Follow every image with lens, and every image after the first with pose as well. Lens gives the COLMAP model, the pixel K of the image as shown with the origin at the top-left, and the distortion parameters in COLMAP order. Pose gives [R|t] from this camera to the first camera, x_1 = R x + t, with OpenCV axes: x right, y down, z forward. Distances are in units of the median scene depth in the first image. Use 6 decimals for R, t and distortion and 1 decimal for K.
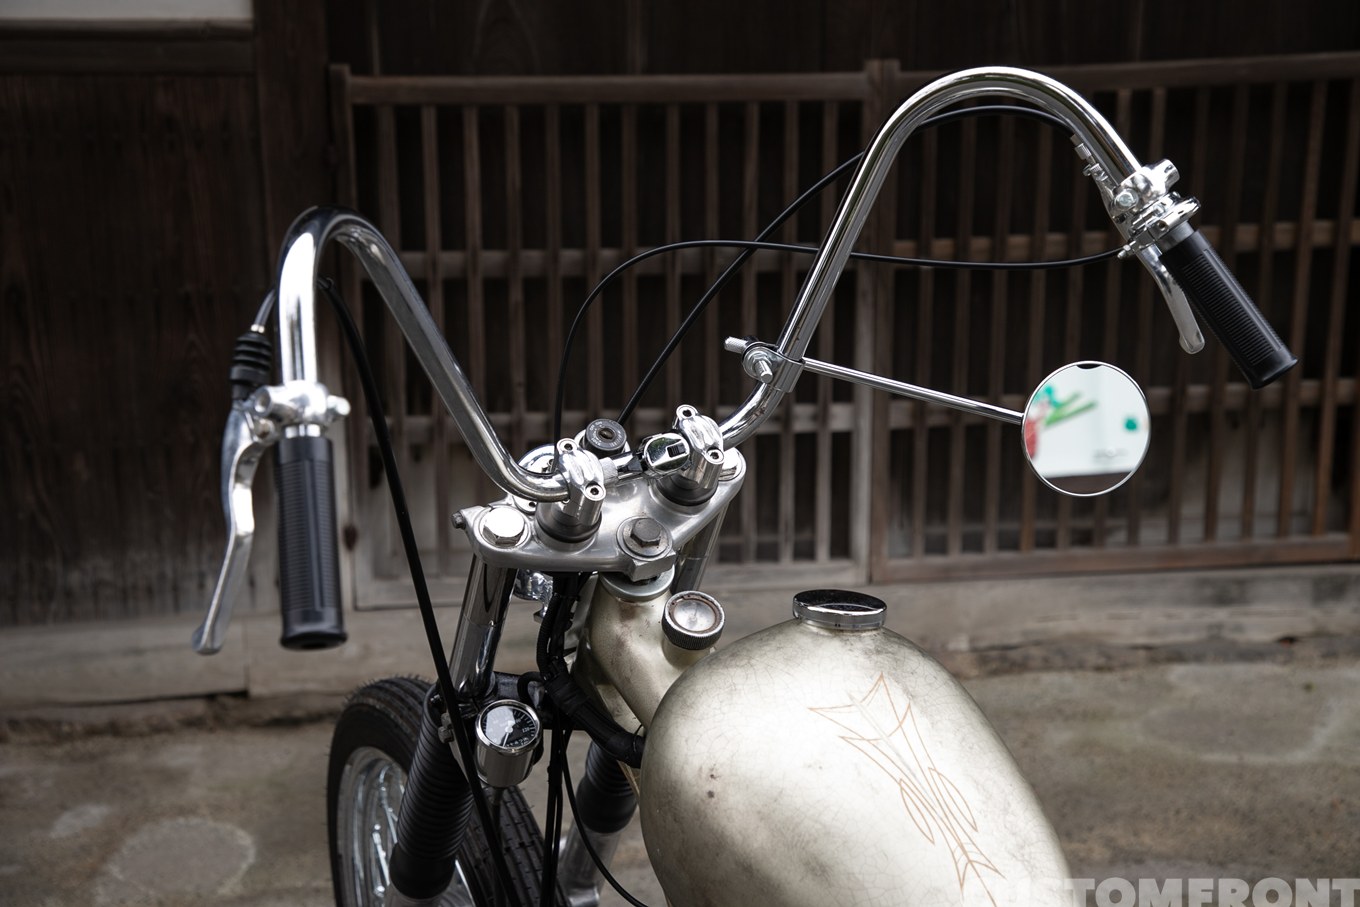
lens RADIAL K [[2147.1, 0, 680.0], [0, 2147.1, 453.5], [0, 0, 1]] dist [0.230260, 0.005059]
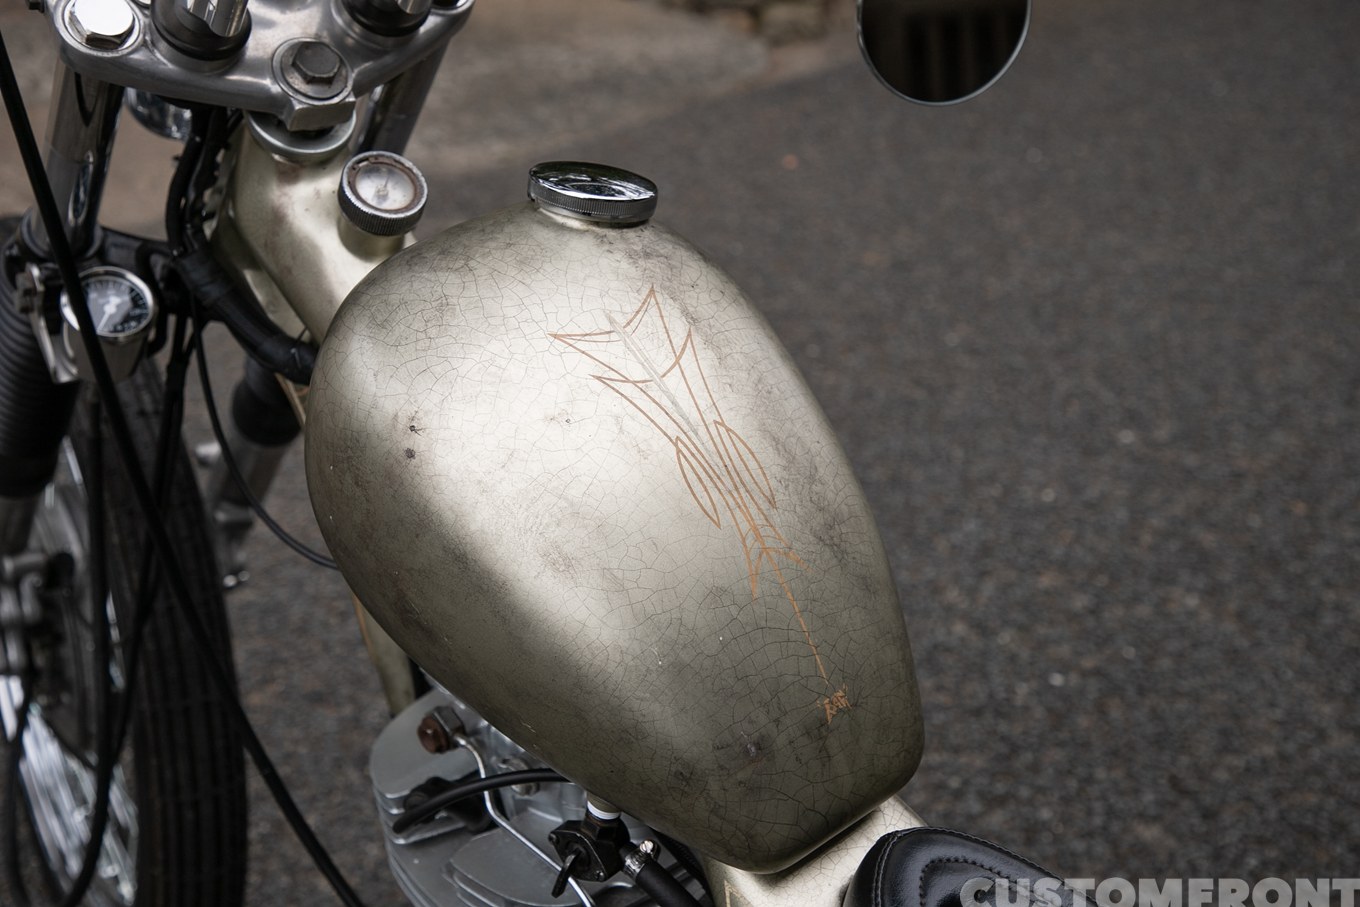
lens RADIAL K [[1881.2, 0, 680.0], [0, 1881.2, 453.5], [0, 0, 1]] dist [0.035935, -0.000146]
pose [[0.982517, 0.014983, 0.185567, -0.012857], [-0.059645, 0.969550, 0.237517, 0.006780], [-0.176358, -0.244433, 0.953494, 0.392318]]
